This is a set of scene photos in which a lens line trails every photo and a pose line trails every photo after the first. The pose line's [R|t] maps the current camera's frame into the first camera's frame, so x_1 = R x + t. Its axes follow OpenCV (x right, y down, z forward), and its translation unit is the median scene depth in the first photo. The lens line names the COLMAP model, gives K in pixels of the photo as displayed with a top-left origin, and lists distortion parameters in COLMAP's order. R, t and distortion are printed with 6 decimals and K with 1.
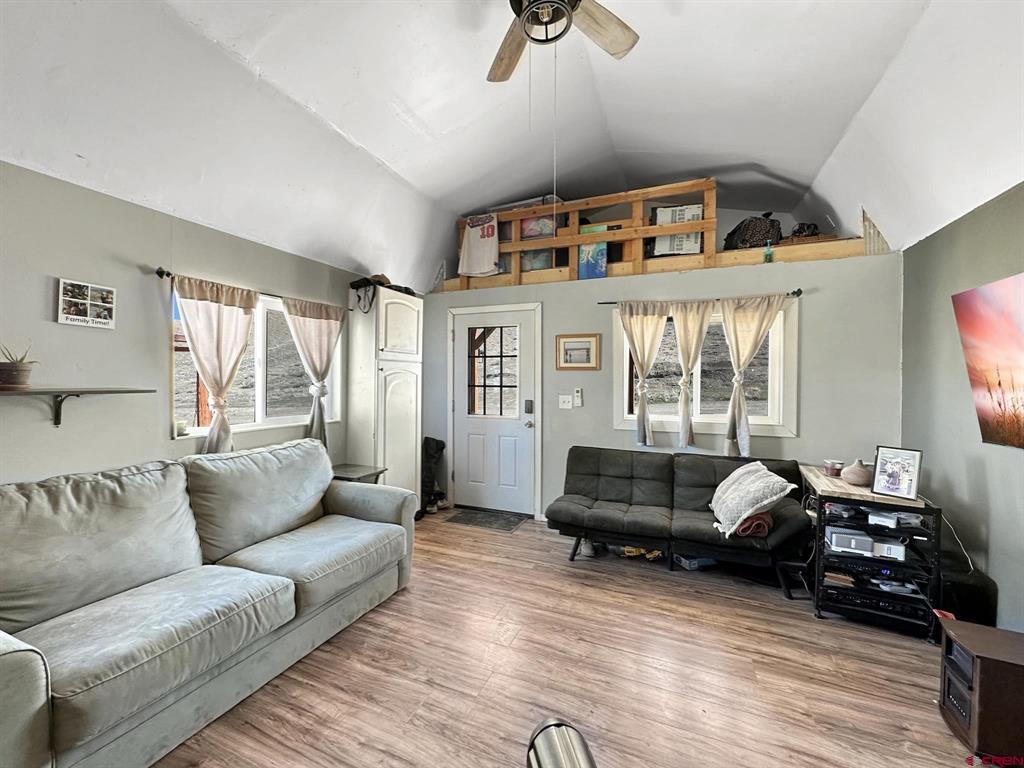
lens RADIAL K [[417.7, 0, 511.0], [0, 417.7, 381.1], [0, 0, 1]] dist [0.000248, 0.000445]
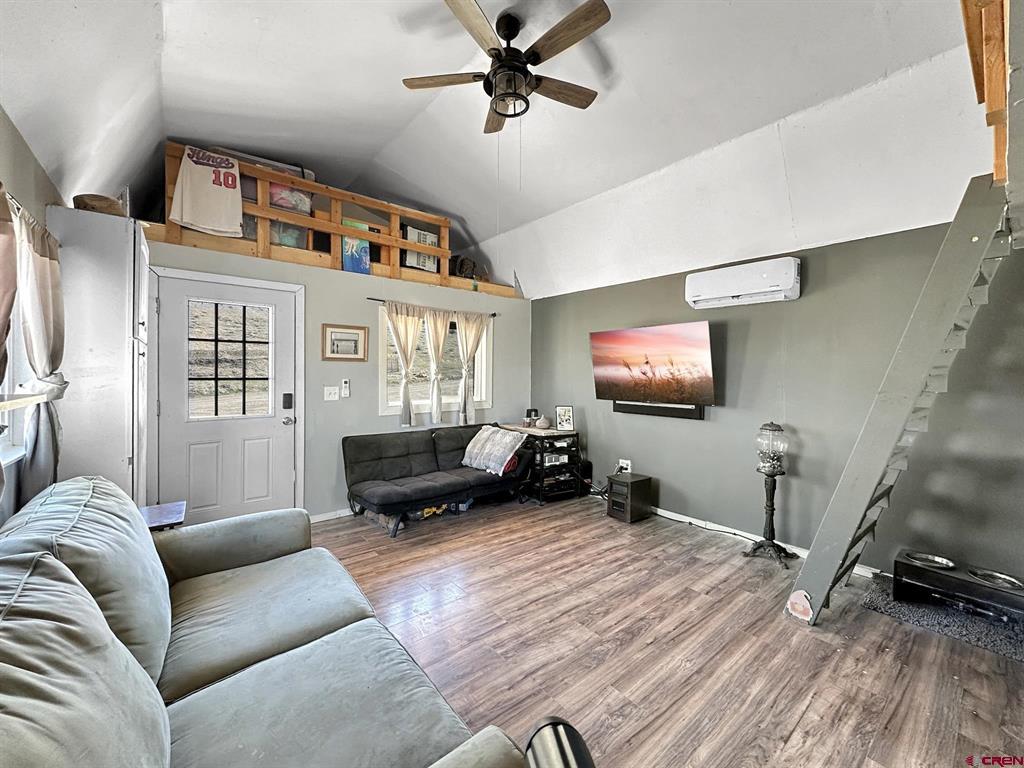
lens RADIAL K [[417.7, 0, 507.1], [0, 417.7, 374.9], [0, 0, 1]] dist [0.000248, 0.000445]
pose [[0.466643, -0.007221, 0.884416, -0.597455], [-0.000351, 0.999965, 0.008349, -0.001627], [-0.884446, -0.004206, 0.466624, 0.206884]]
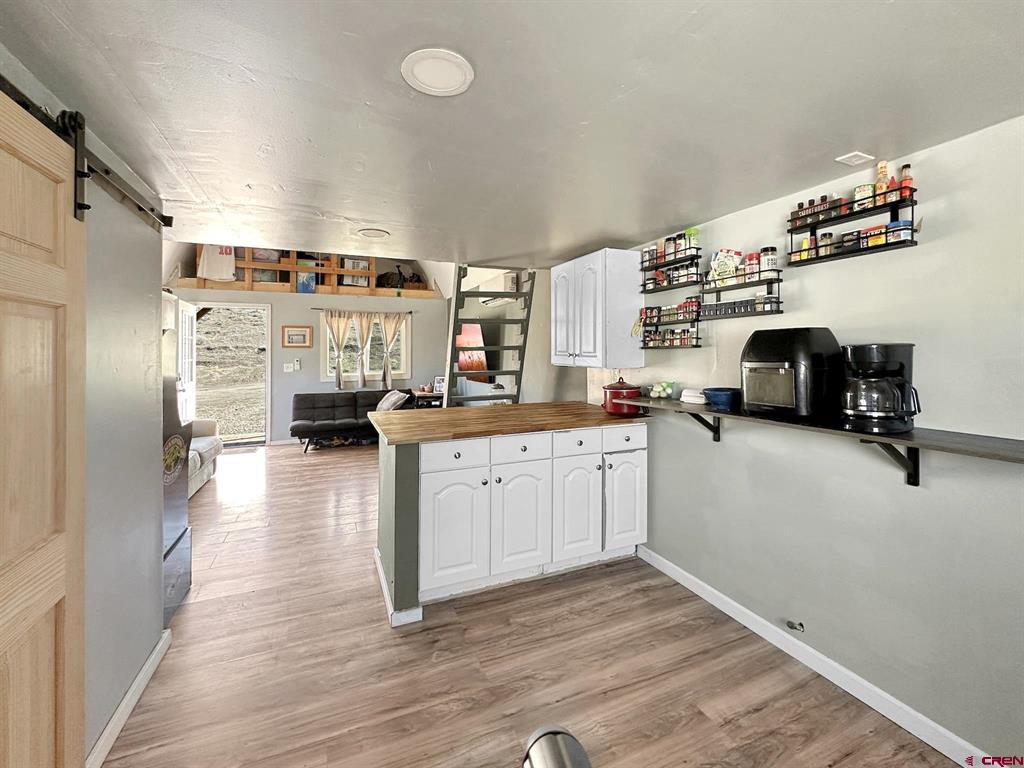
lens RADIAL K [[417.7, 0, 502.8], [0, 417.7, 342.9], [0, 0, 1]] dist [0.000248, 0.000445]
pose [[0.705205, 0.006163, 0.708977, -0.475353], [0.016566, 0.999546, -0.025166, 0.010644], [-0.708810, 0.029493, 0.704782, -0.798335]]
